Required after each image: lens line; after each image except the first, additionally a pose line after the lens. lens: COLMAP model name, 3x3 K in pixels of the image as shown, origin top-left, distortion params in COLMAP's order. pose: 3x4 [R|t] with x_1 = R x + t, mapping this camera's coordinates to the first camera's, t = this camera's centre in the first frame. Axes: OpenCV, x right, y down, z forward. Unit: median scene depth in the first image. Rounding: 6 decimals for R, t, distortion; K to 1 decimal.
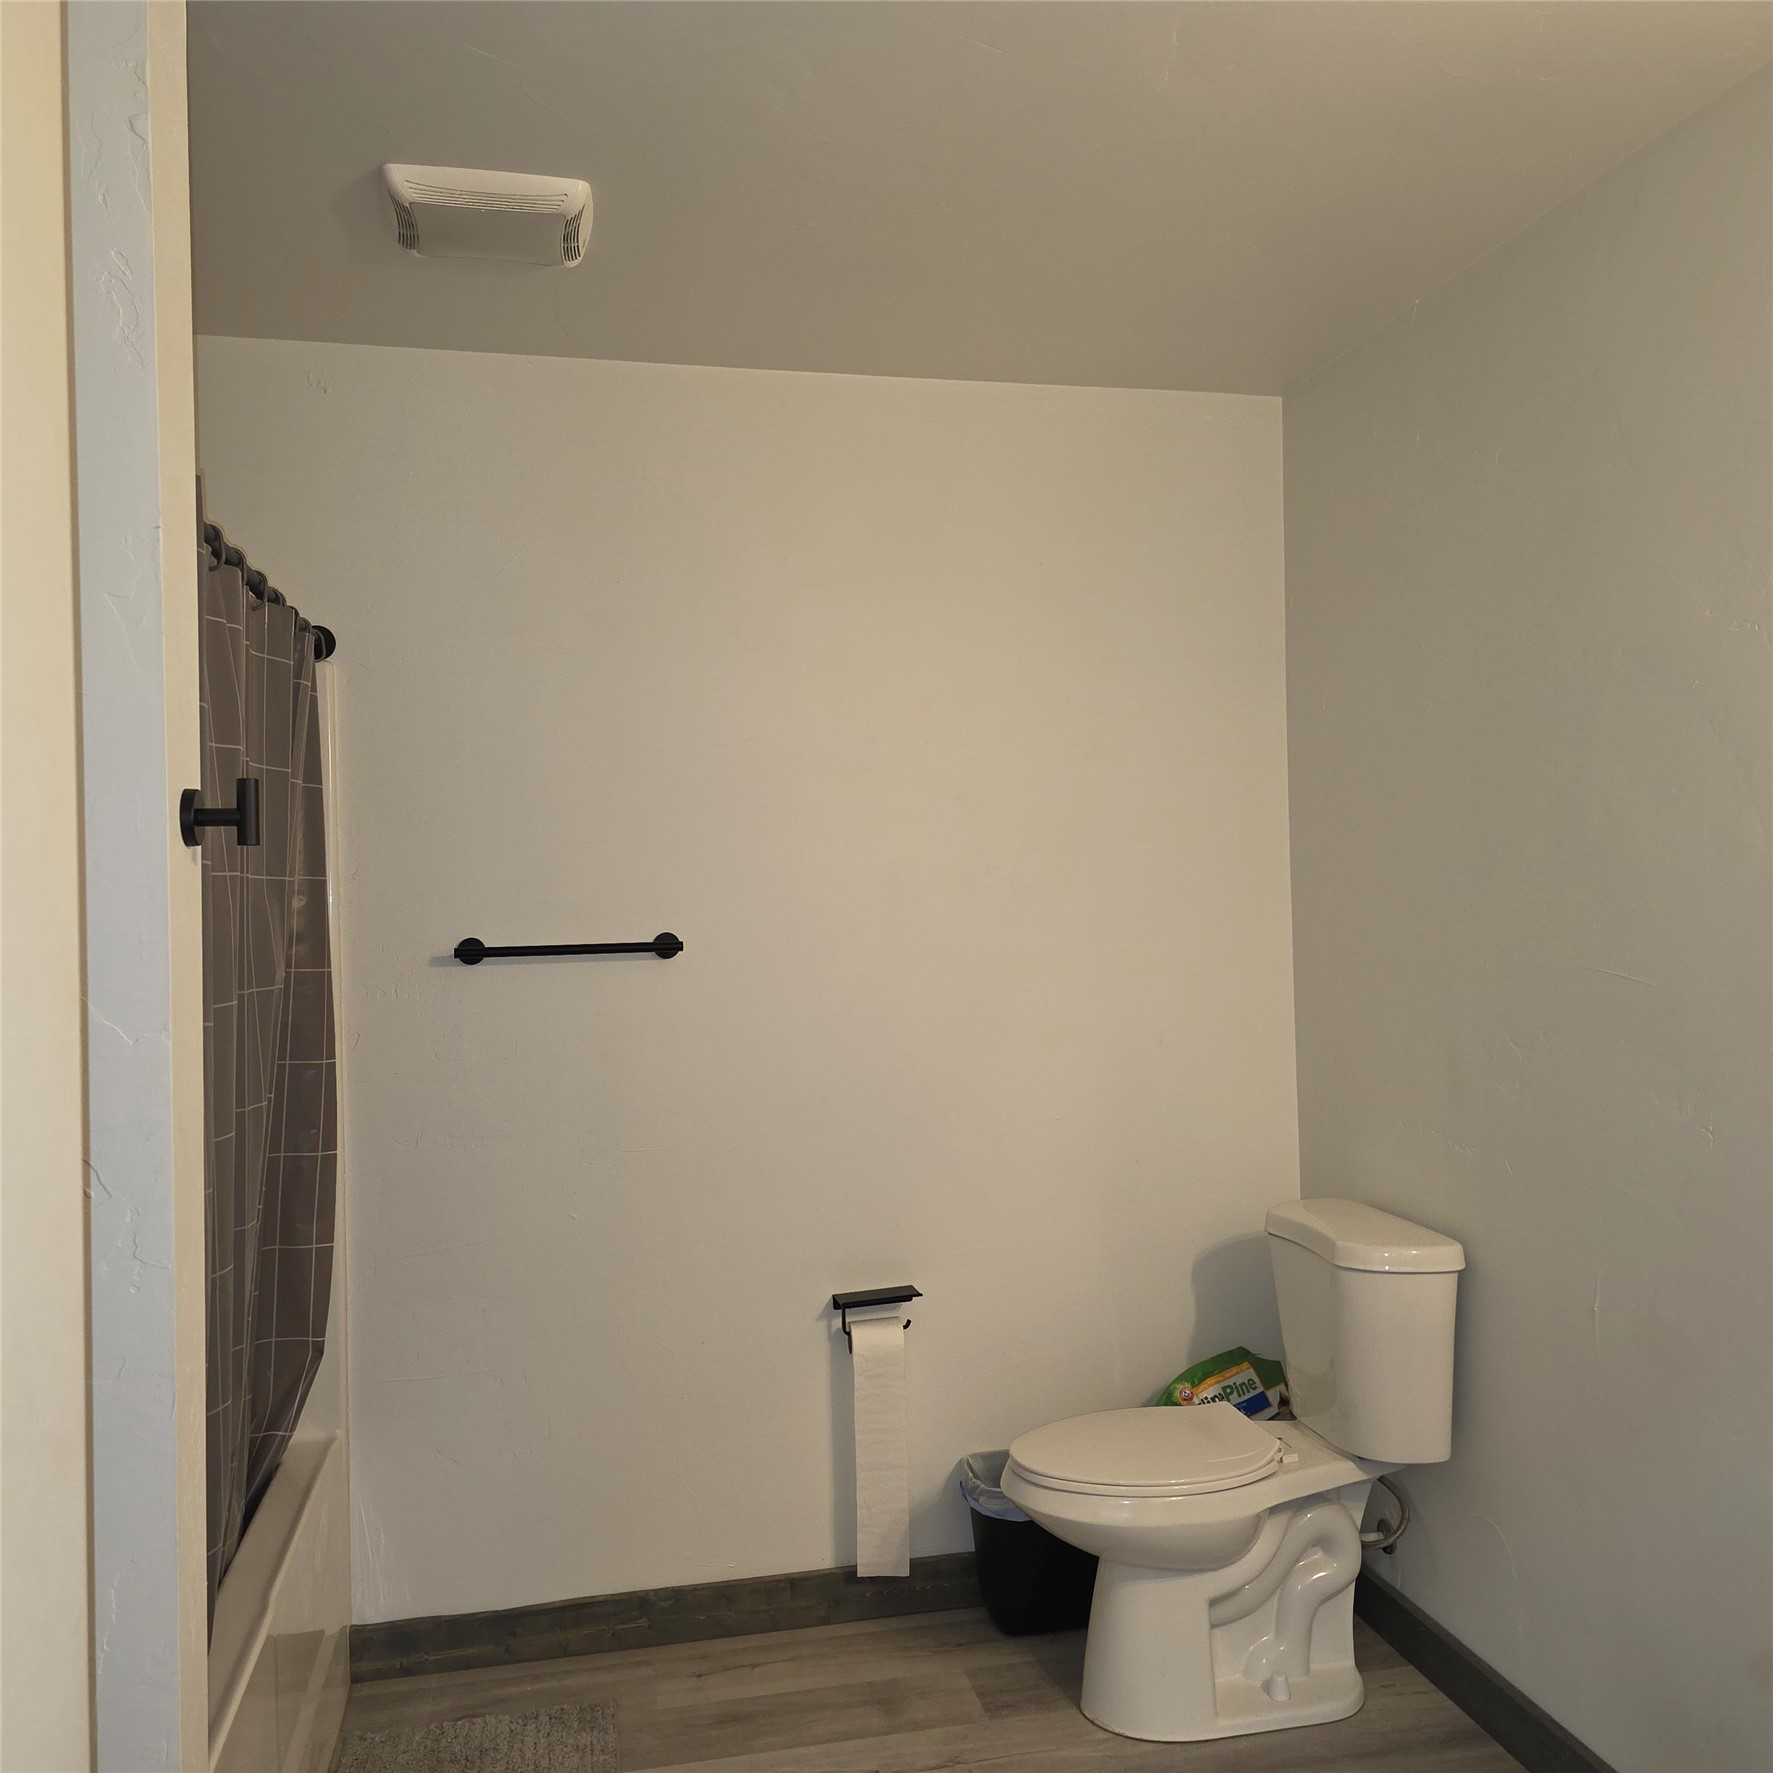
lens RADIAL K [[1580.9, 0, 891.0], [0, 1580.9, 887.9], [0, 0, 1]] dist [0.064000, -0.060777]
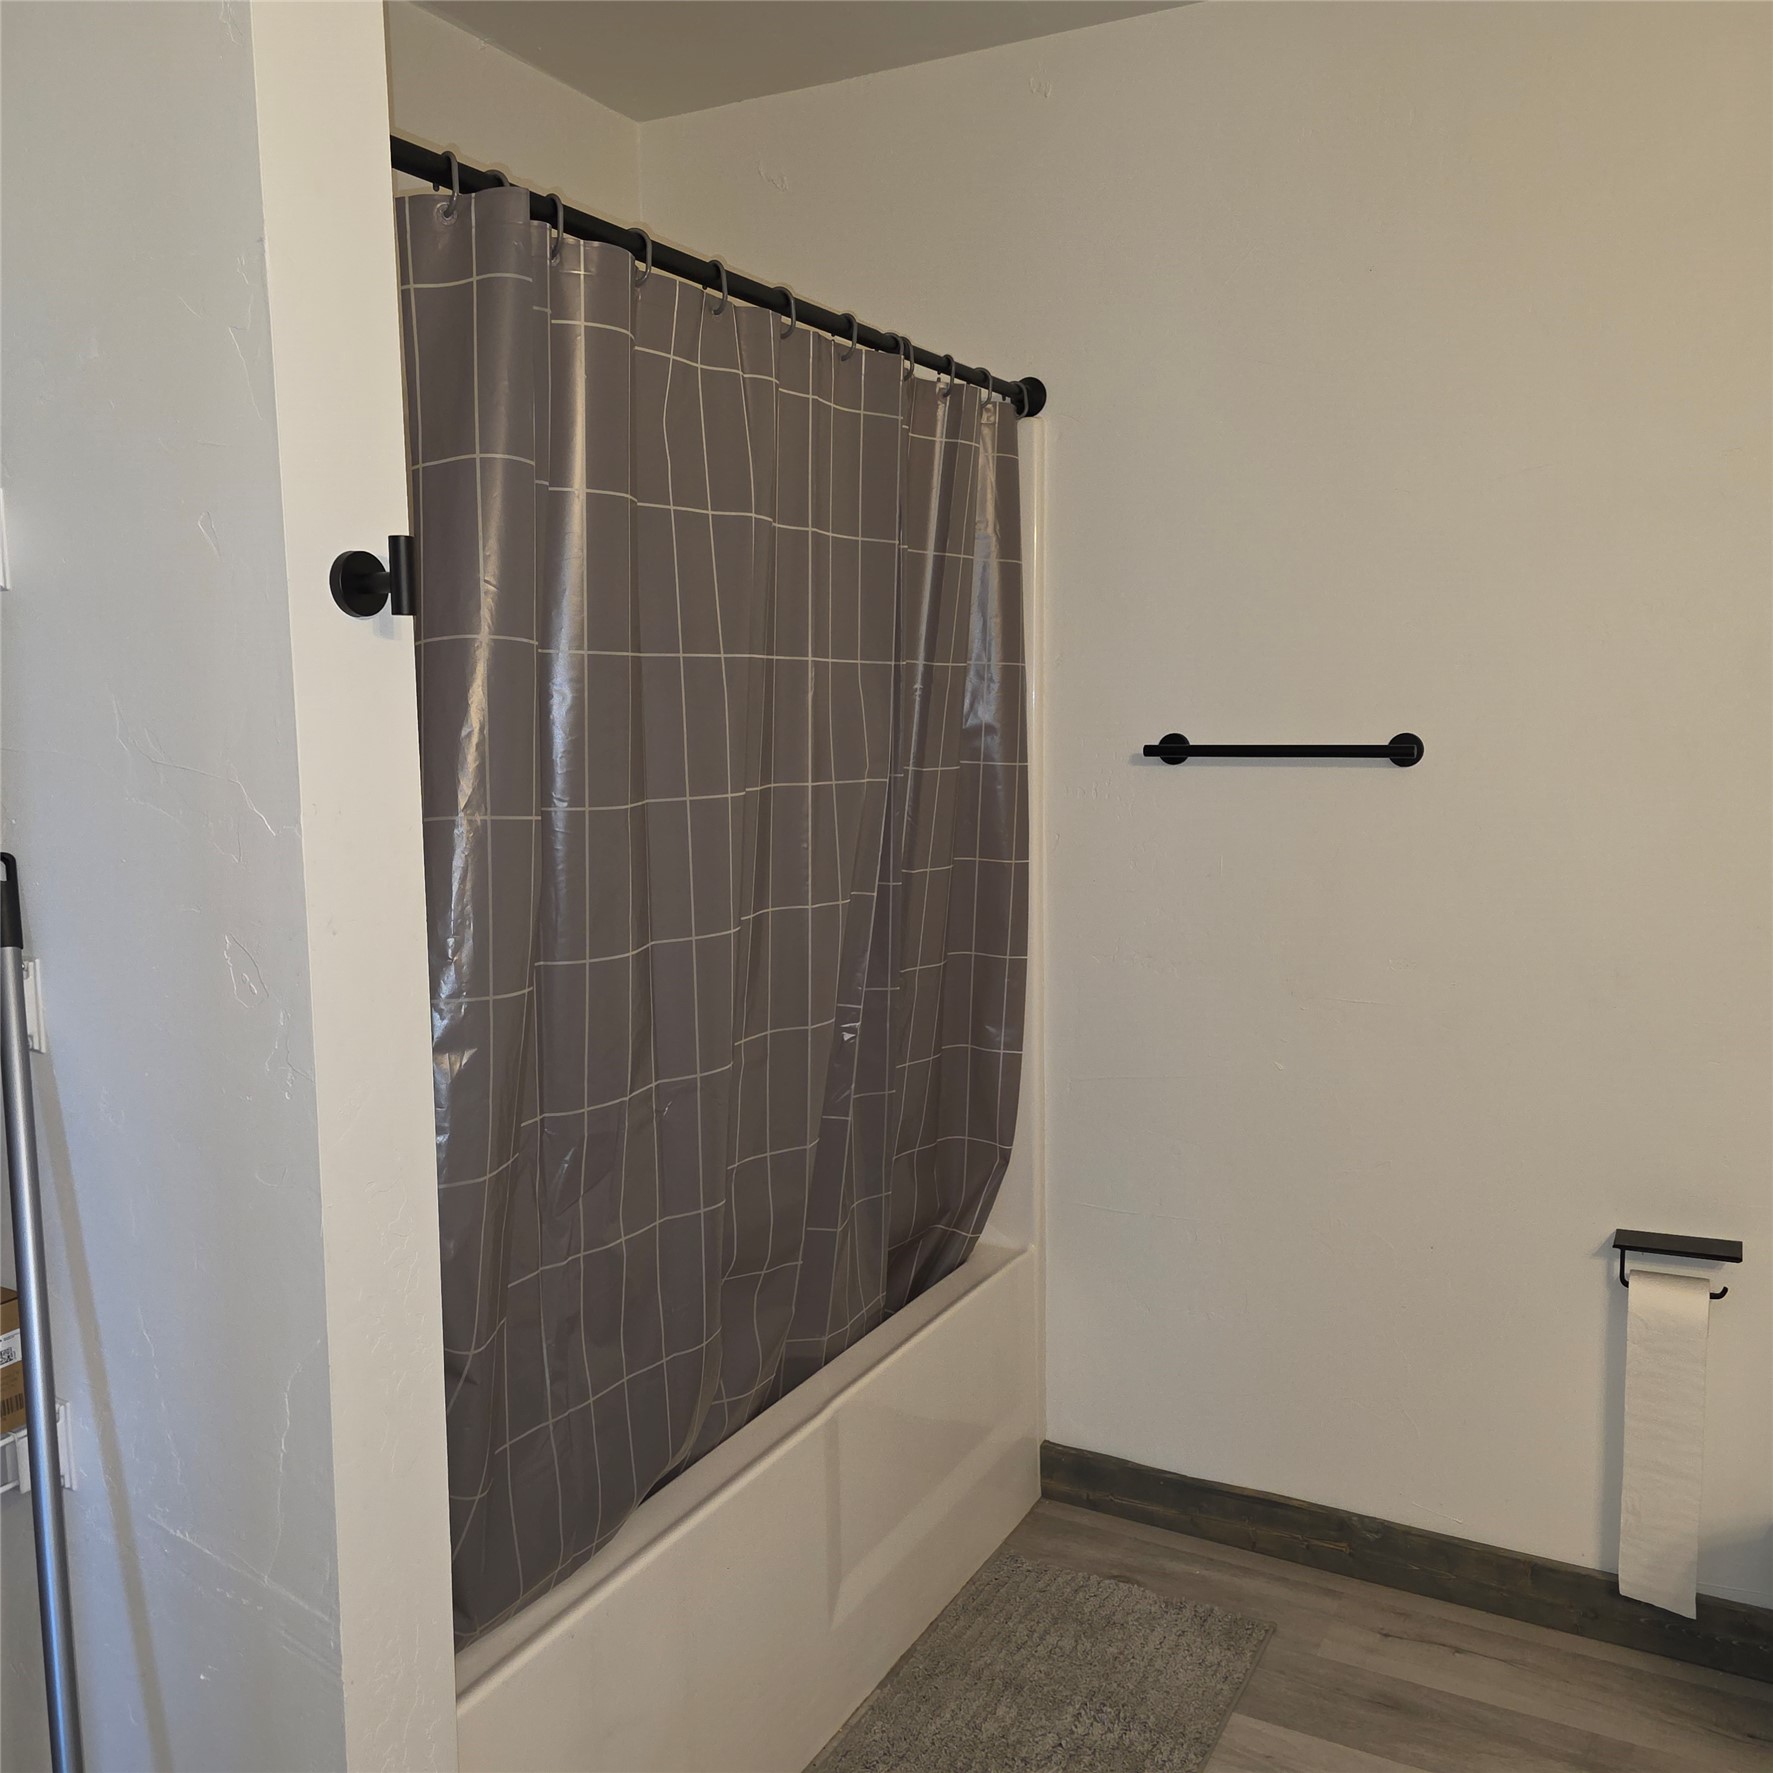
lens RADIAL K [[1580.9, 0, 889.9], [0, 1580.9, 875.3], [0, 0, 1]] dist [0.064000, -0.060777]
pose [[0.769669, 0.089432, -0.632149, 0.169417], [-0.011778, 0.991961, 0.125995, 0.001232], [0.638335, -0.089529, 0.764535, 0.234618]]
